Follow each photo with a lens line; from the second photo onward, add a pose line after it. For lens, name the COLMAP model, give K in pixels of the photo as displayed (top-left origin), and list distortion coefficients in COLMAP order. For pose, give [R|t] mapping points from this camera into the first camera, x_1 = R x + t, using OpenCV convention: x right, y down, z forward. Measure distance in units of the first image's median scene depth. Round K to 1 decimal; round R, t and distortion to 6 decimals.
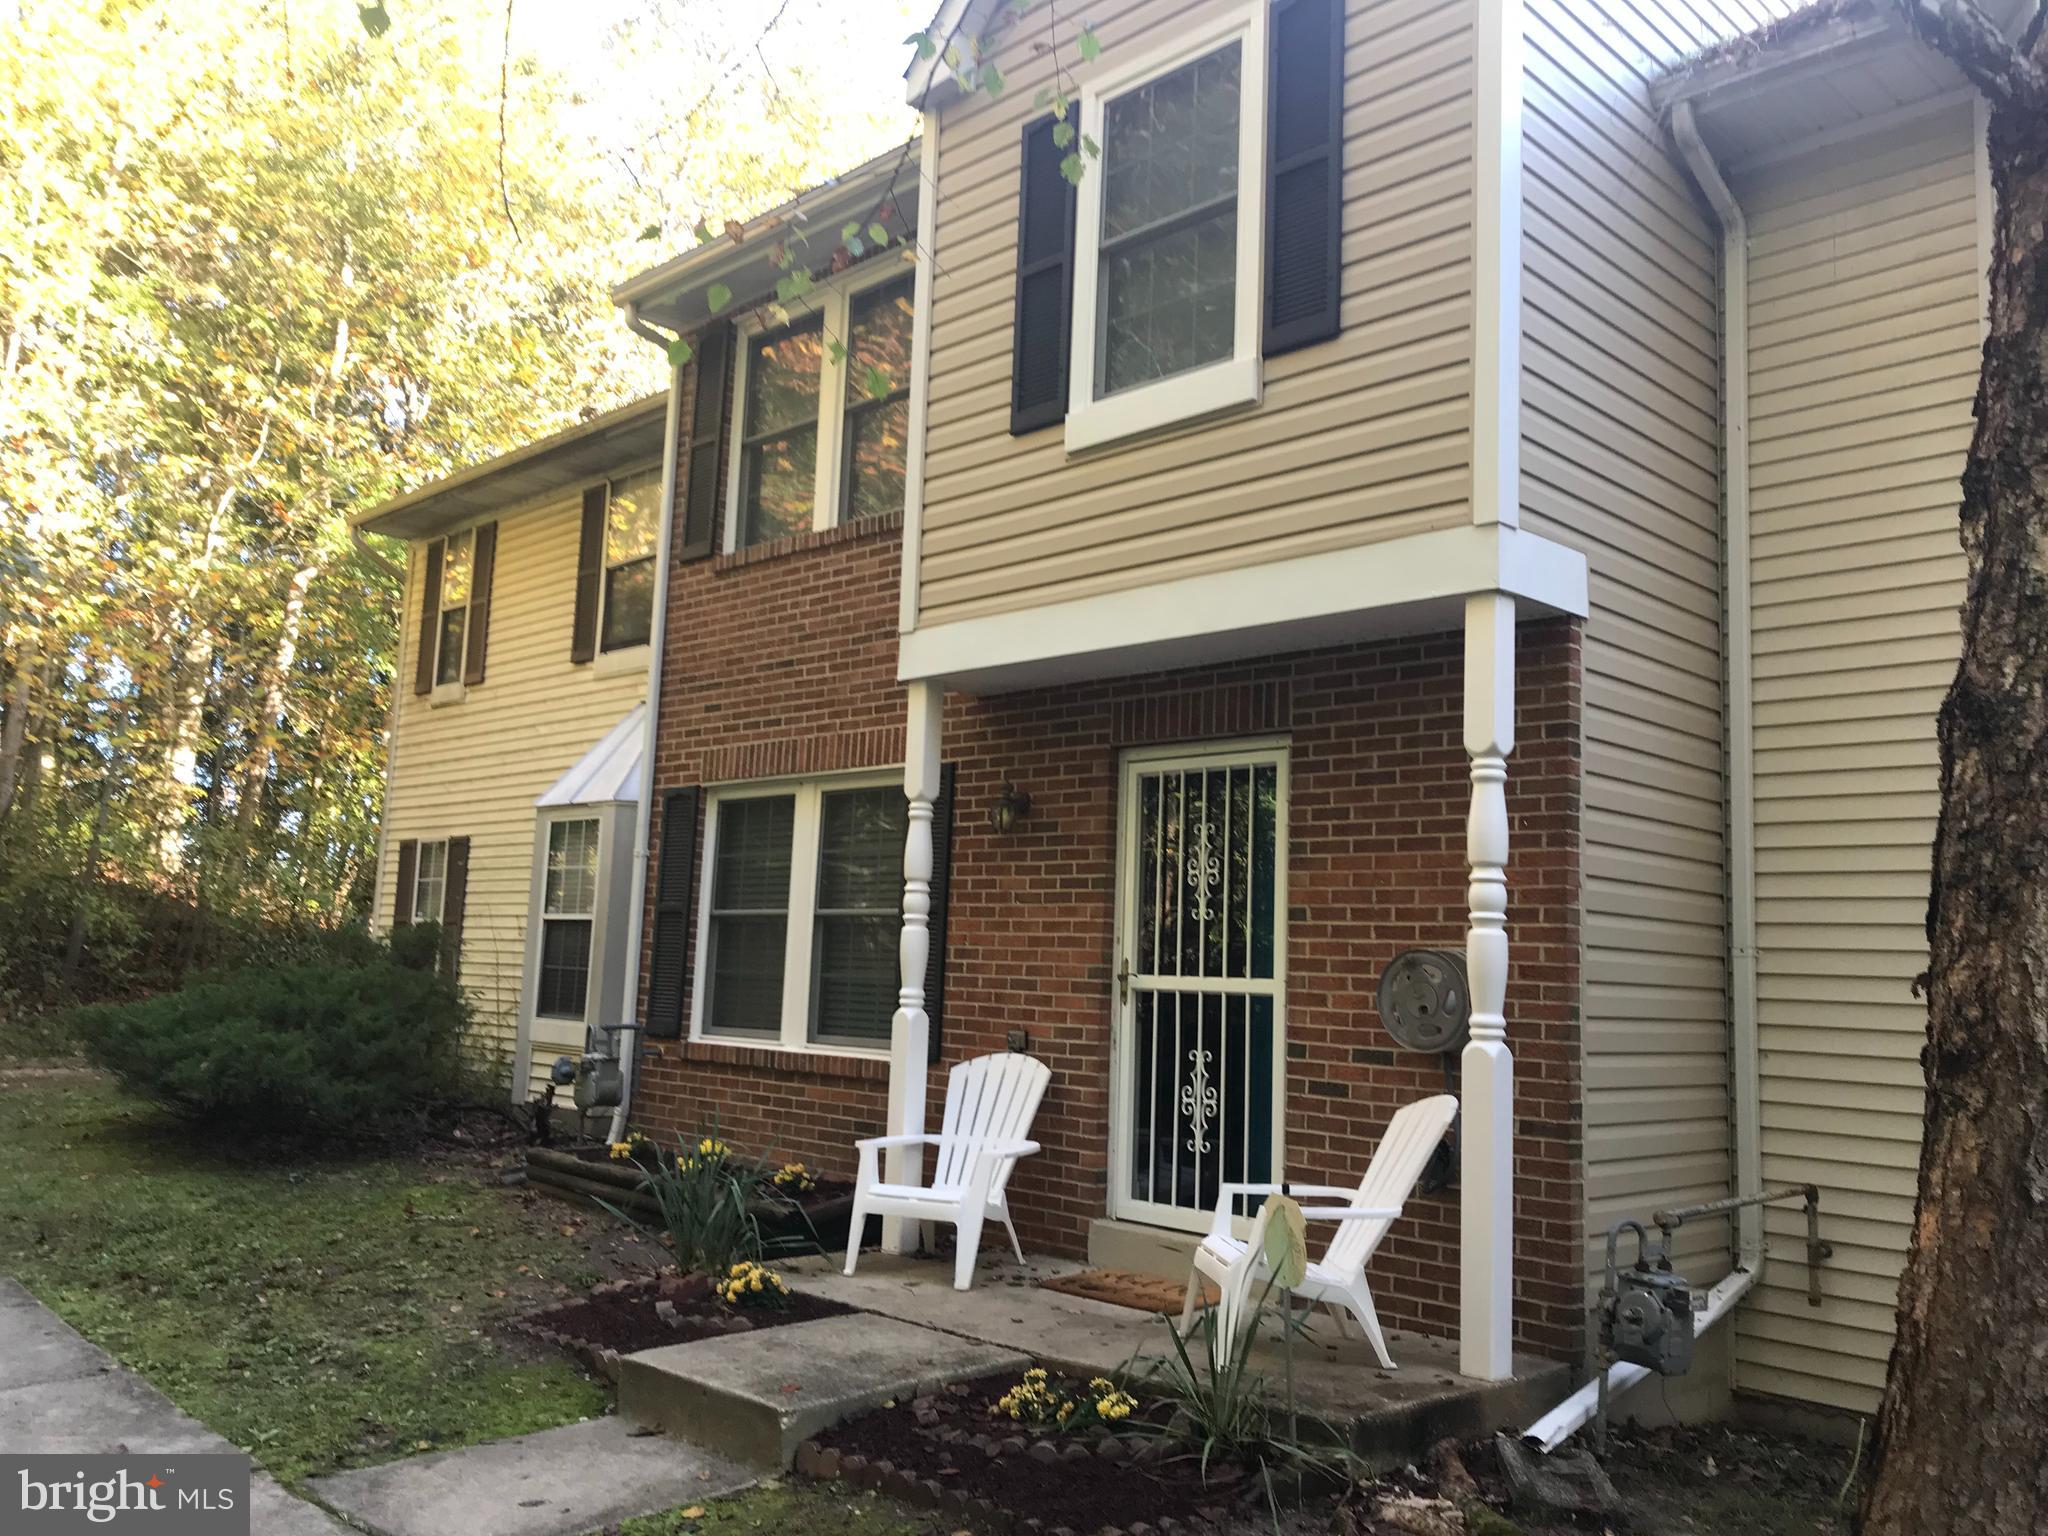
lens RADIAL K [[1643.4, 0, 1023.9], [0, 1643.4, 746.1], [0, 0, 1]] dist [0.043019, -0.076444]
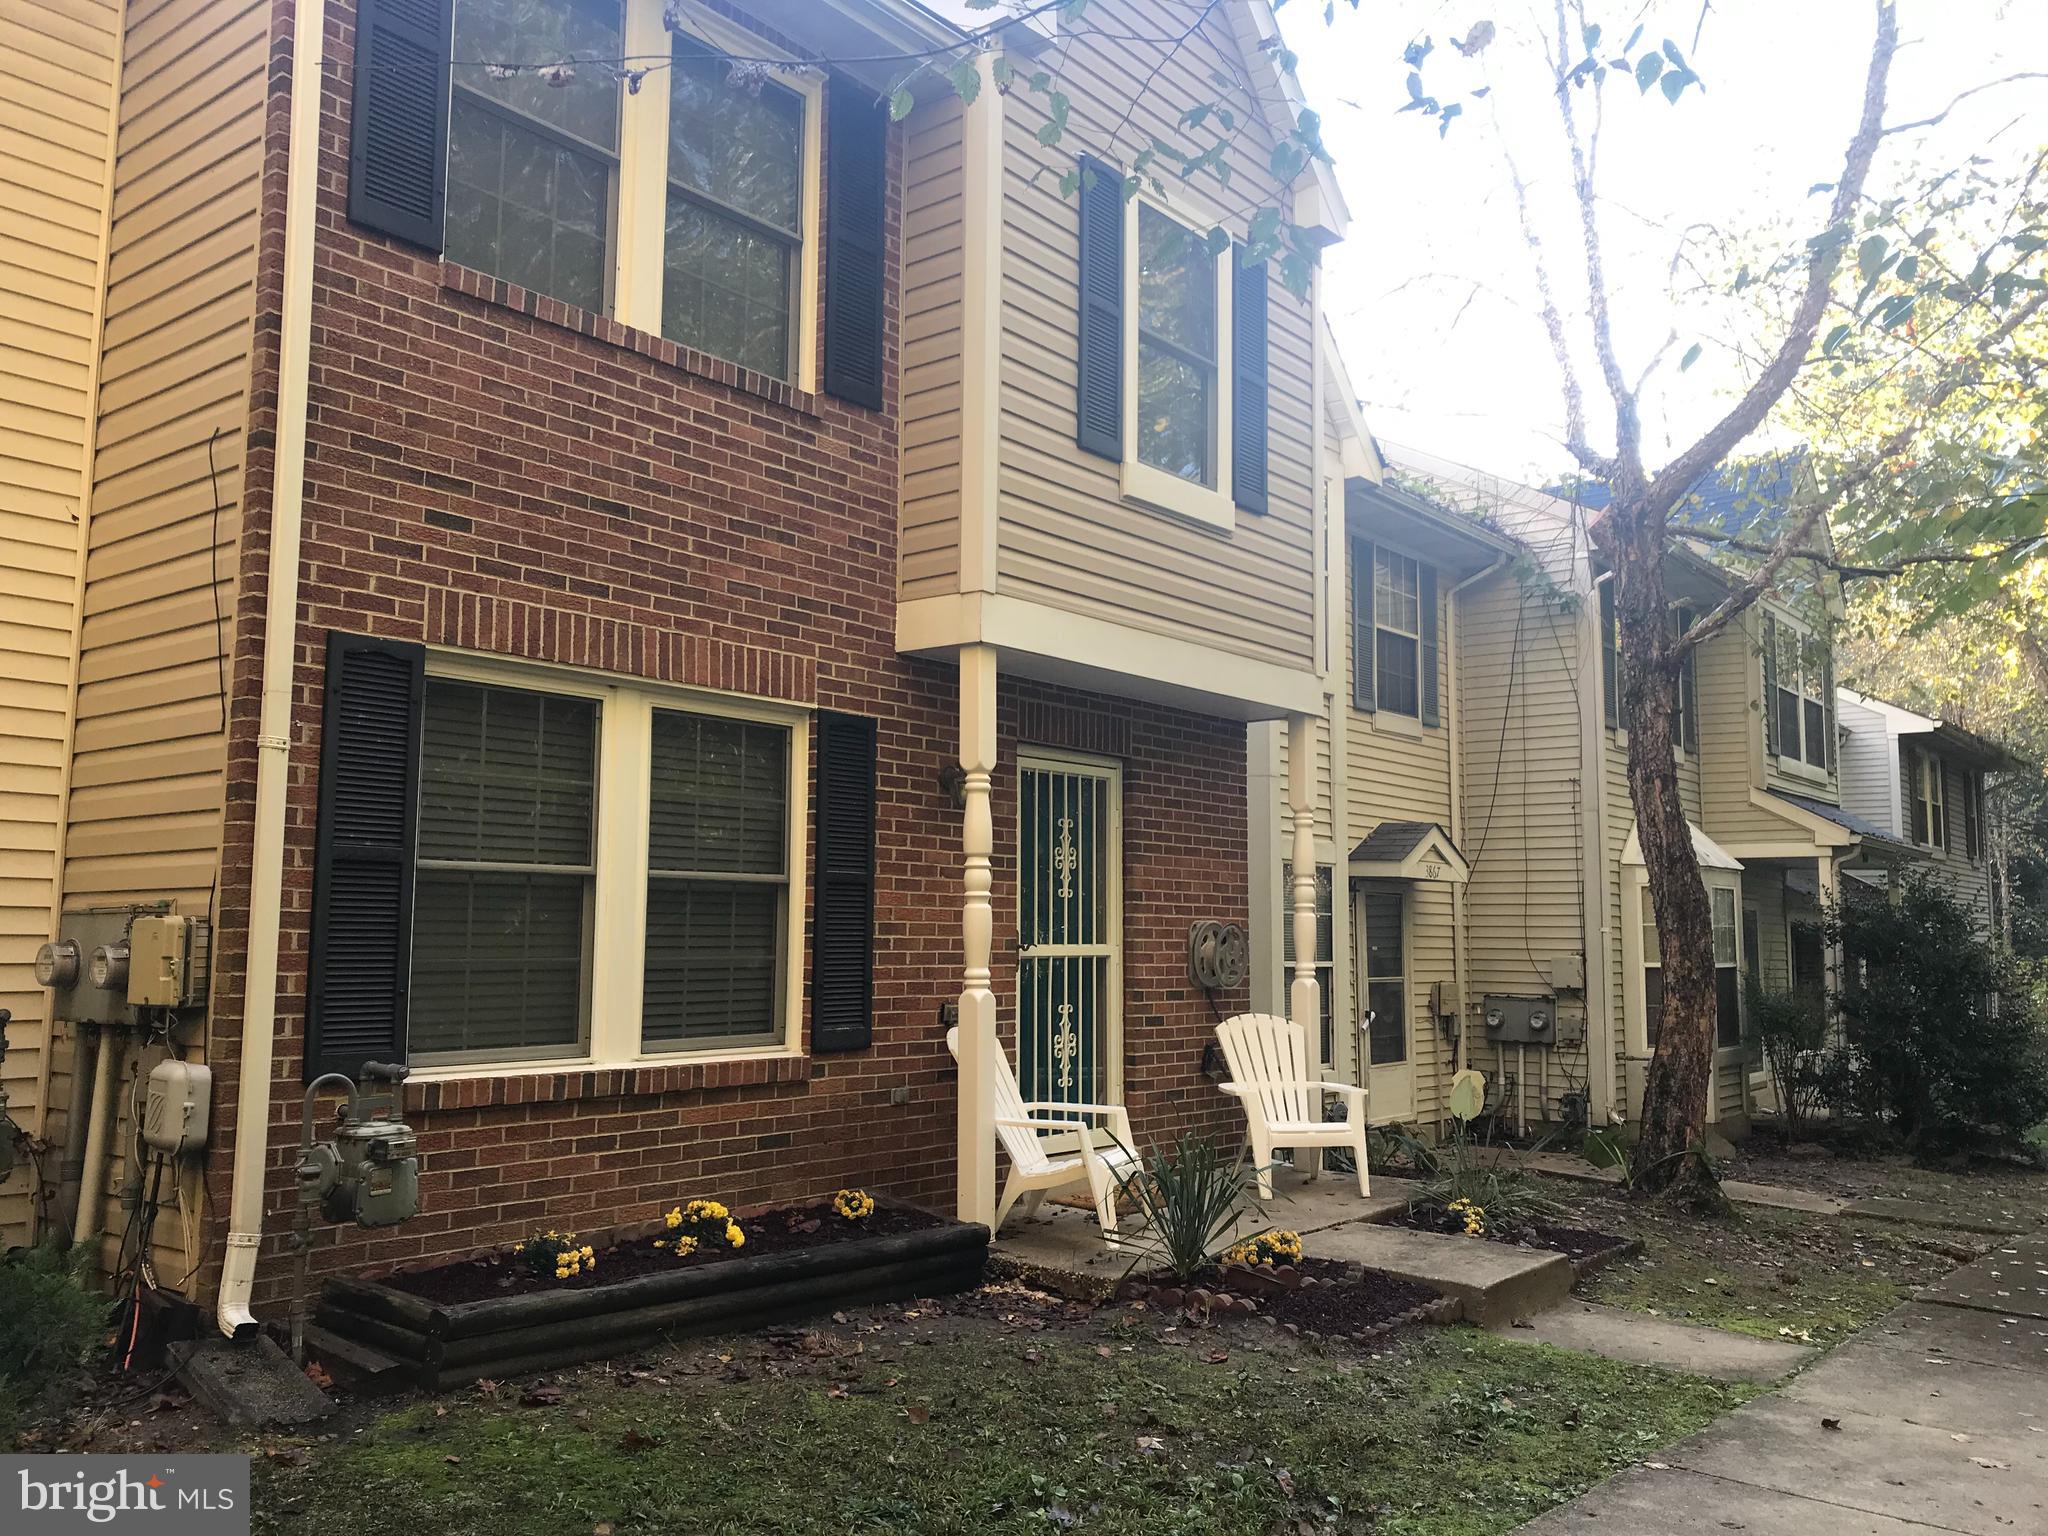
lens RADIAL K [[1672.9, 0, 1024.0], [0, 1672.9, 768.0], [0, 0, 1]] dist [0.008413, 0.008901]
pose [[-0.117052, 0.061273, 0.991234, -1.076737], [-0.149431, 0.985645, -0.078573, 0.108309], [-0.981819, -0.157318, -0.106215, 1.130965]]
